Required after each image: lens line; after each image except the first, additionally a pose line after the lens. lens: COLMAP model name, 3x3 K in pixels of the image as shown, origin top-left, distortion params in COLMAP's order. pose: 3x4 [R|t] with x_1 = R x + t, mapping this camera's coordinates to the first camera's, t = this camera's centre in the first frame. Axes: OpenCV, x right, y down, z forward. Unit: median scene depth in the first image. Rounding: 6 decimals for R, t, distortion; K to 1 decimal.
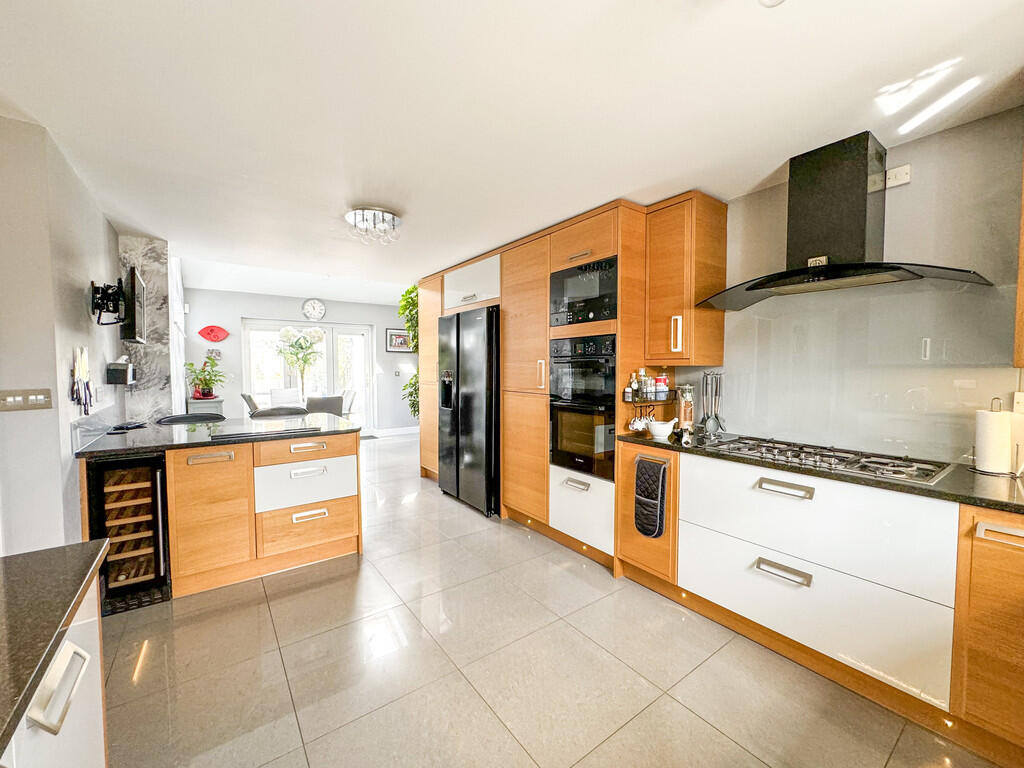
lens RADIAL K [[411.6, 0, 512.0], [0, 411.6, 384.0], [0, 0, 1]] dist [-0.000111, 0.000161]
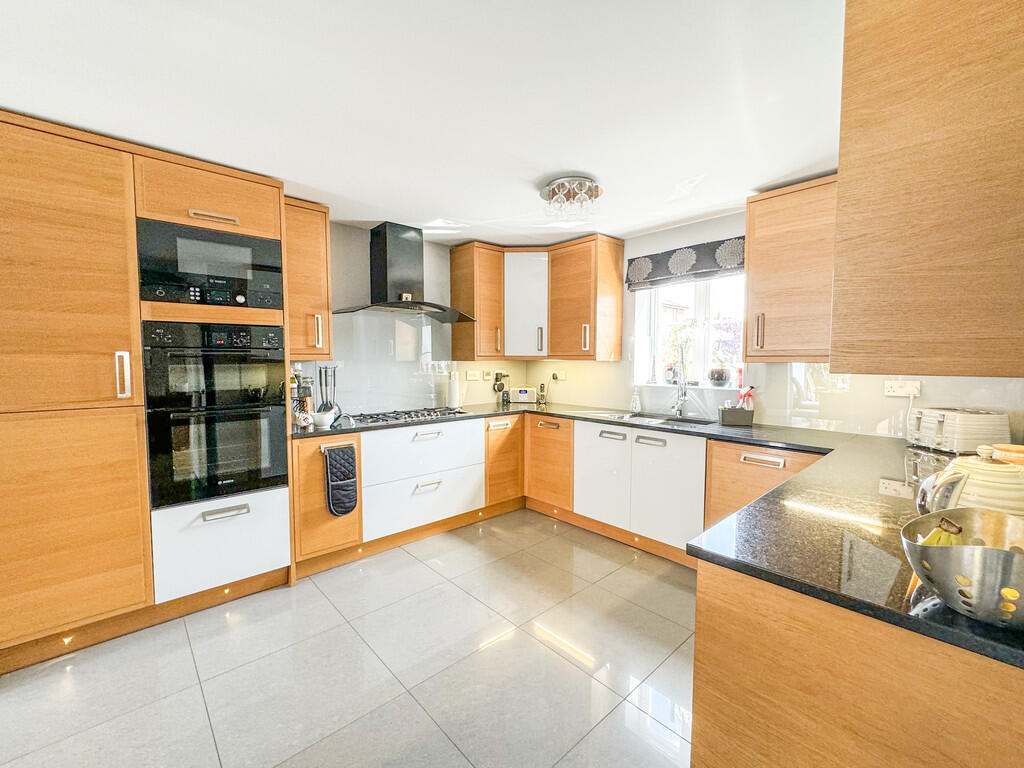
lens RADIAL K [[426.8, 0, 512.0], [0, 426.8, 384.0], [0, 0, 1]] dist [0.000608, 0.000114]
pose [[-0.107069, -0.066618, 0.992017, -0.730879], [0.032134, 0.997000, 0.070421, -0.042611], [-0.993732, 0.039418, -0.104607, 0.571820]]
